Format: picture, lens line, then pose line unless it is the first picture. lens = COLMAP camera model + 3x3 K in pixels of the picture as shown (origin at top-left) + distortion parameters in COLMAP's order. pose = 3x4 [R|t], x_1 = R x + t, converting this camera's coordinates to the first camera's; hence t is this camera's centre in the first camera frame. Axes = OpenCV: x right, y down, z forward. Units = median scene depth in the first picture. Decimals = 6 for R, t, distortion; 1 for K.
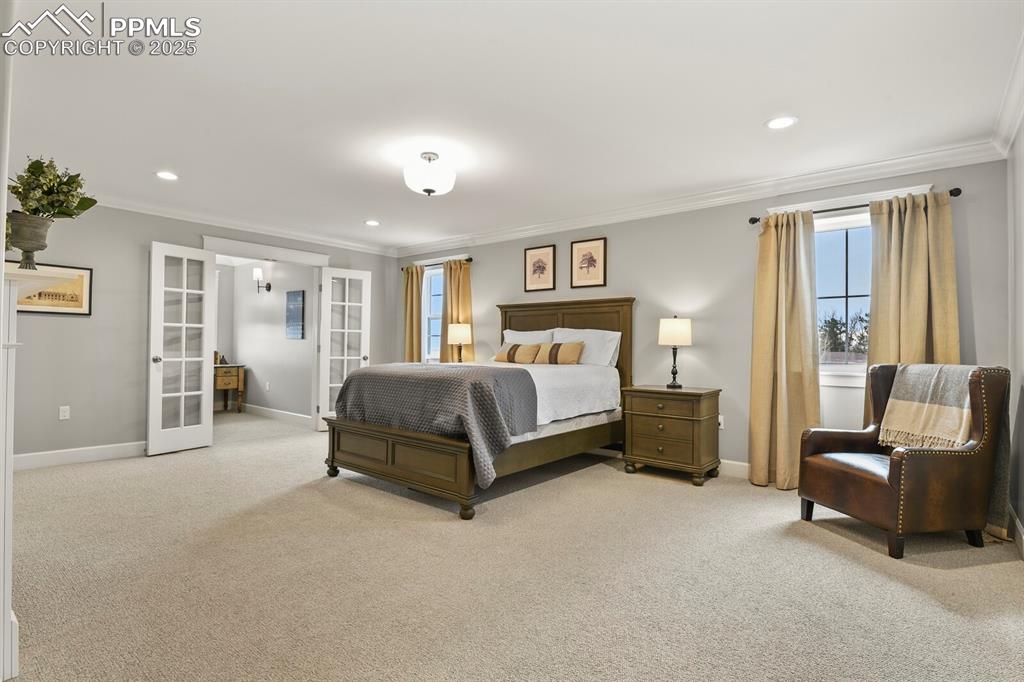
lens RADIAL K [[506.7, 0, 517.5], [0, 506.7, 341.3], [0, 0, 1]] dist [-0.002135, -0.000267]
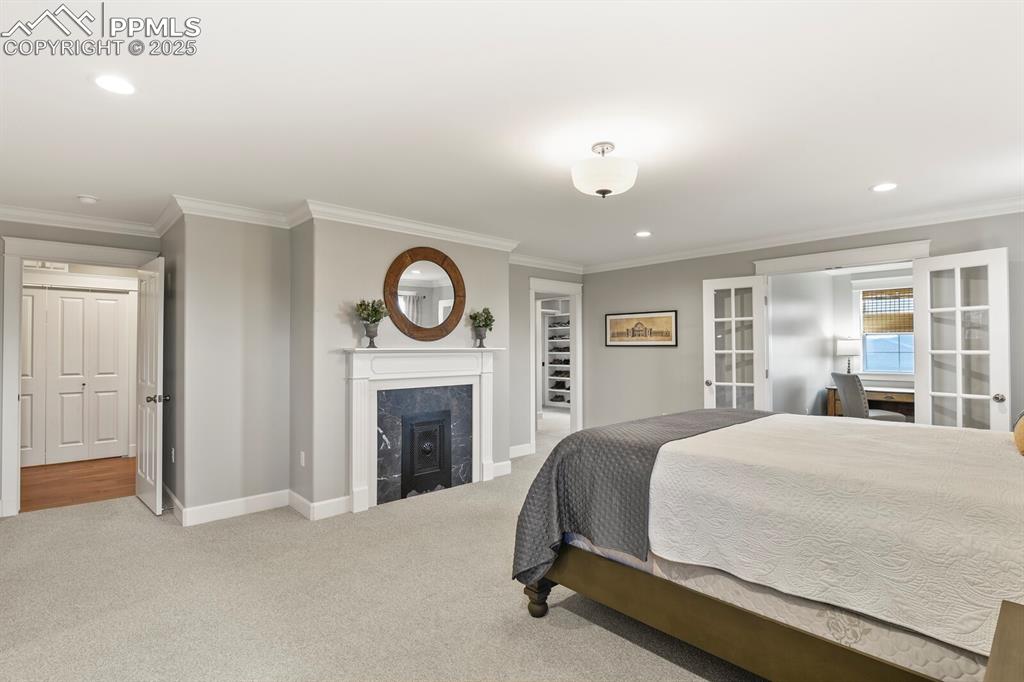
lens RADIAL K [[506.7, 0, 517.5], [0, 506.7, 341.3], [0, 0, 1]] dist [-0.002135, -0.000267]
pose [[-0.131949, -0.028405, -0.990849, 0.466868], [0.009428, 0.999508, -0.029909, -0.027285], [0.991212, -0.013288, -0.131616, 0.714193]]
